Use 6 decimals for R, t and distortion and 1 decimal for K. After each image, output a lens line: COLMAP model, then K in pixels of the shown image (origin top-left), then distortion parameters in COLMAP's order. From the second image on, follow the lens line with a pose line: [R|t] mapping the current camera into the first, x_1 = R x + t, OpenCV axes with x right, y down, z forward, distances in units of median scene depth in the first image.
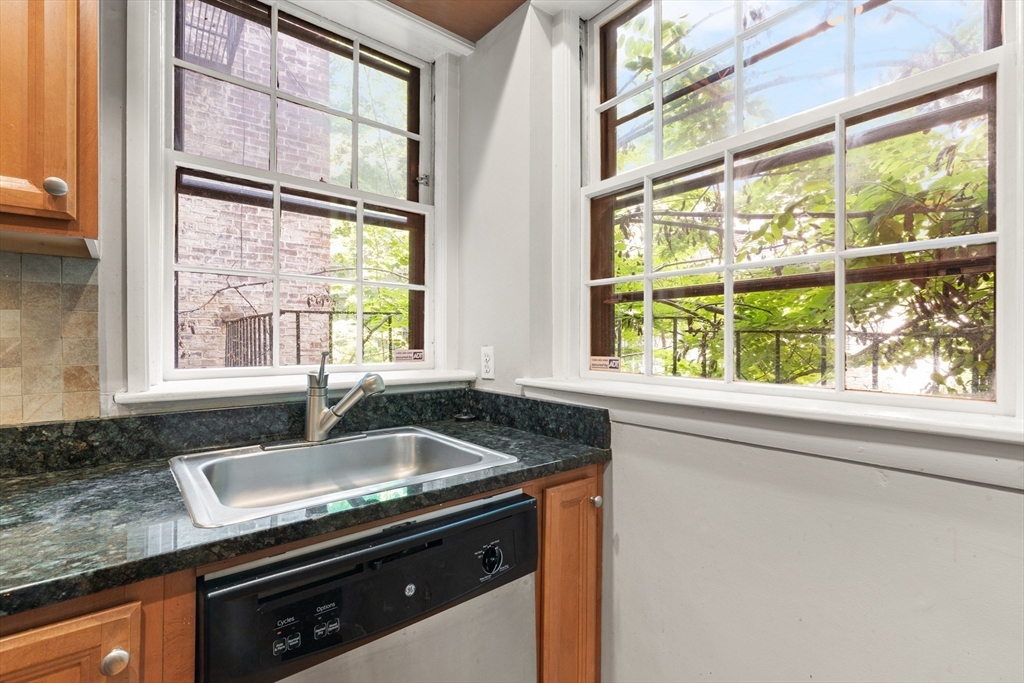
lens RADIAL K [[468.2, 0, 512.2], [0, 468.2, 336.6], [0, 0, 1]] dist [0.011718, -0.005364]
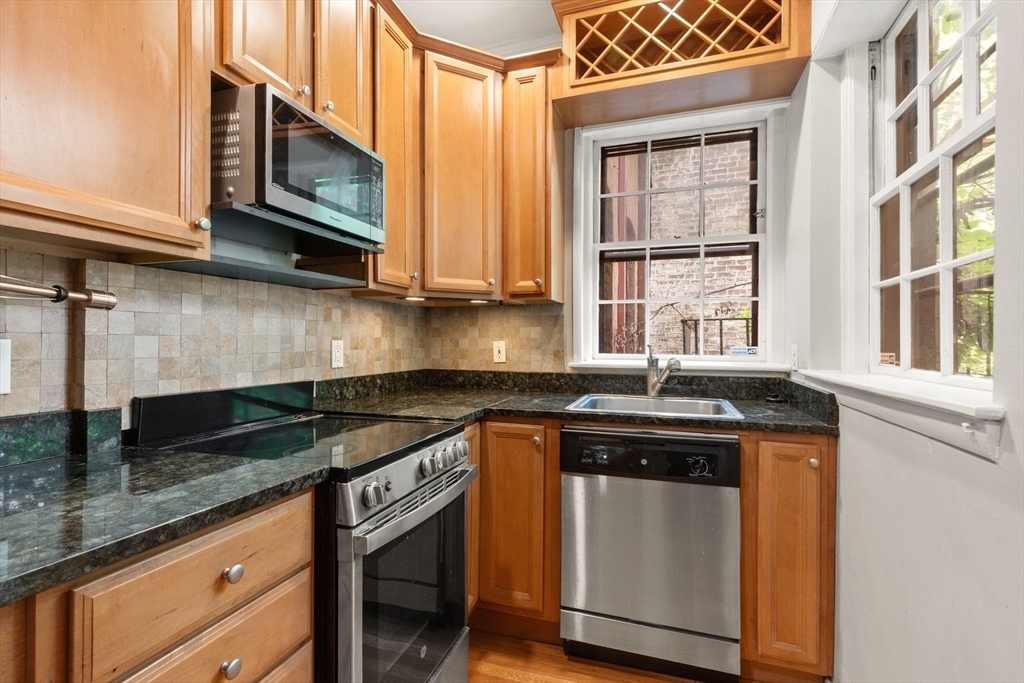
lens RADIAL K [[468.2, 0, 514.8], [0, 468.2, 340.0], [0, 0, 1]] dist [0.011718, -0.005364]
pose [[0.527647, -0.004621, -0.849451, 0.758321], [0.001669, 0.999989, -0.004404, 0.018589], [0.849462, 0.000906, 0.527649, -0.330770]]
